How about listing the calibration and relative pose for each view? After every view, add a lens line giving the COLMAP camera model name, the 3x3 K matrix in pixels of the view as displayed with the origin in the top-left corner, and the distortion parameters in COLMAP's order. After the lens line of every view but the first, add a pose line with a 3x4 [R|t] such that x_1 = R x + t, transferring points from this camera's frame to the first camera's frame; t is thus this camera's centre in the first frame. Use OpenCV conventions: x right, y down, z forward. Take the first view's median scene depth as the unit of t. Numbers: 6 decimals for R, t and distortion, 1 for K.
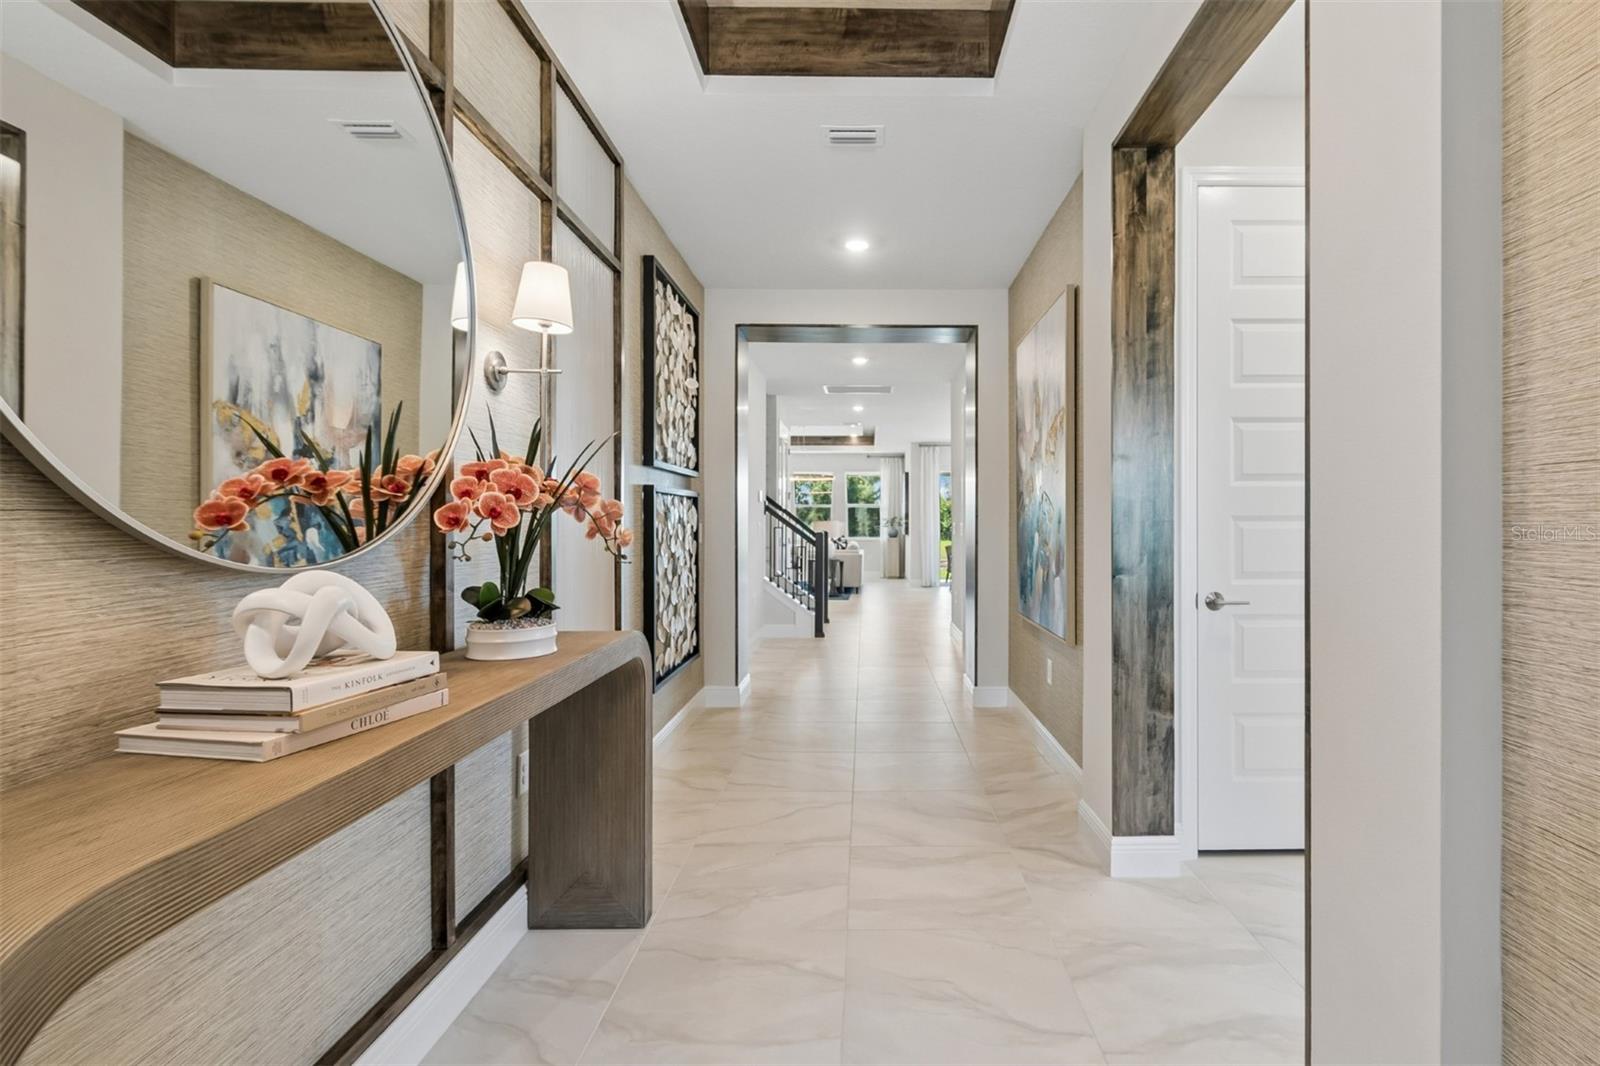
lens RADIAL K [[718.0, 0, 802.4], [0, 718.0, 528.0], [0, 0, 1]] dist [-0.000040, -0.001406]
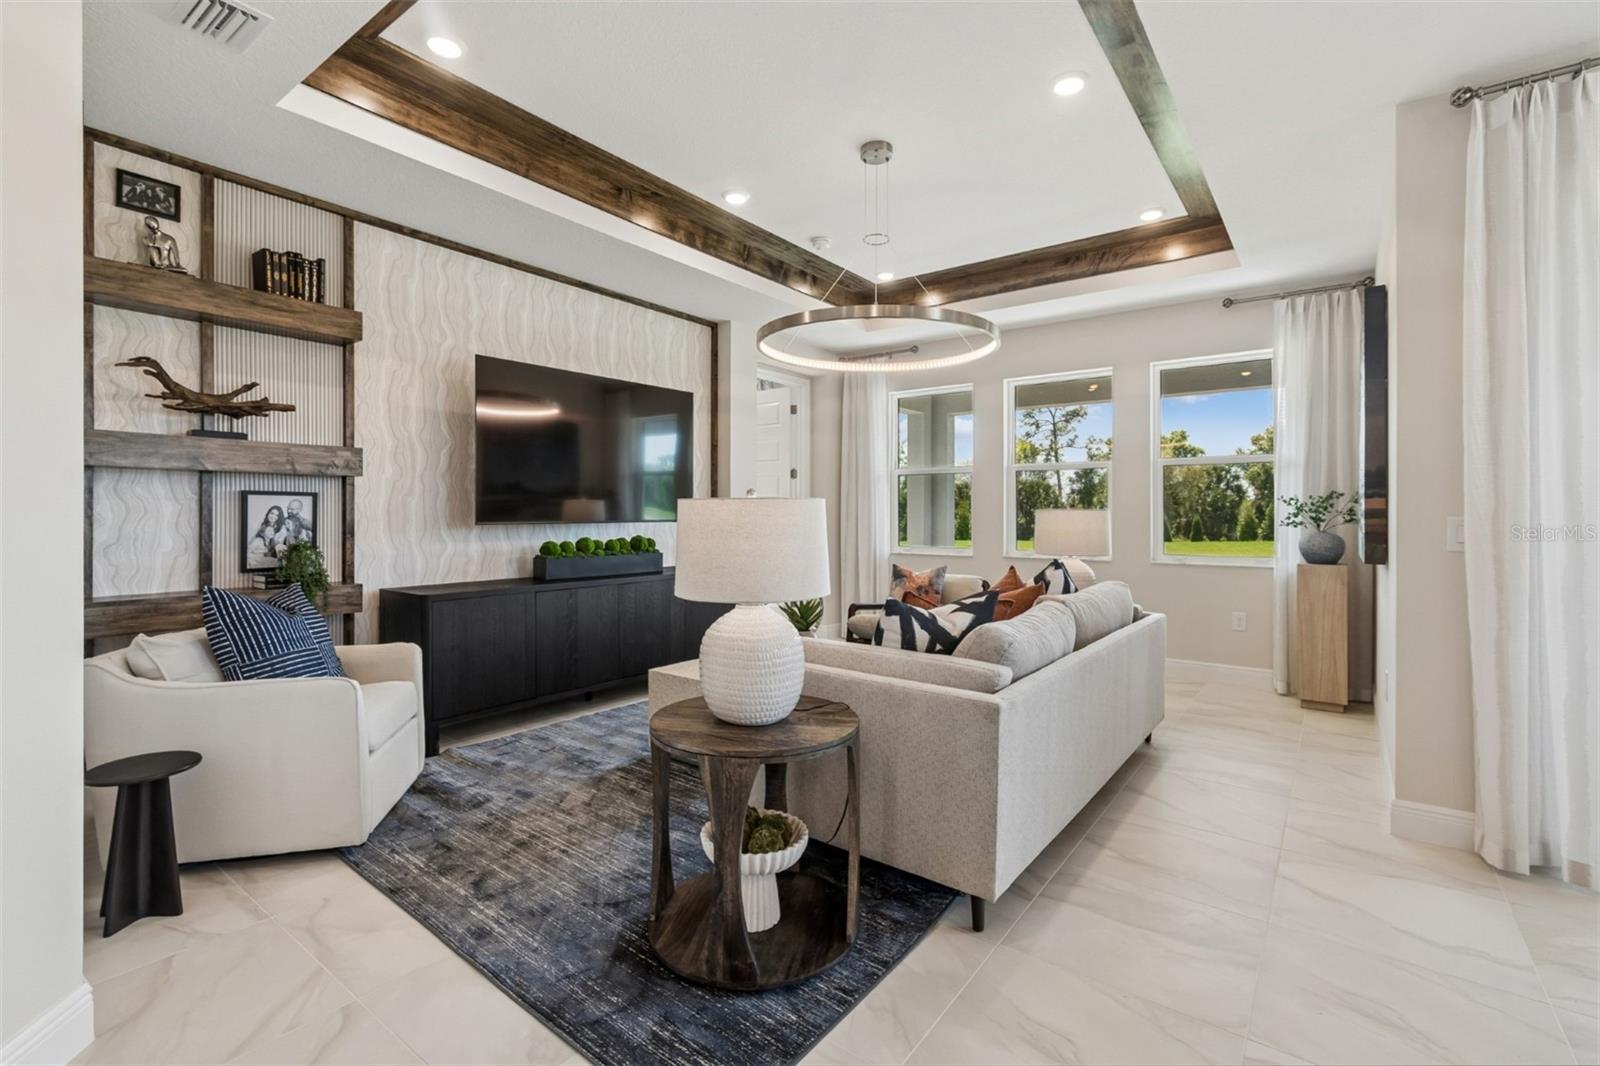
lens RADIAL K [[718.0, 0, 799.2], [0, 718.0, 512.2], [0, 0, 1]] dist [-0.000040, -0.001406]
pose [[0.849553, 0.003161, -0.527494, 0.100919], [-0.006929, 0.999963, -0.005168, -0.004465], [0.527458, 0.008045, 0.849543, 0.652721]]
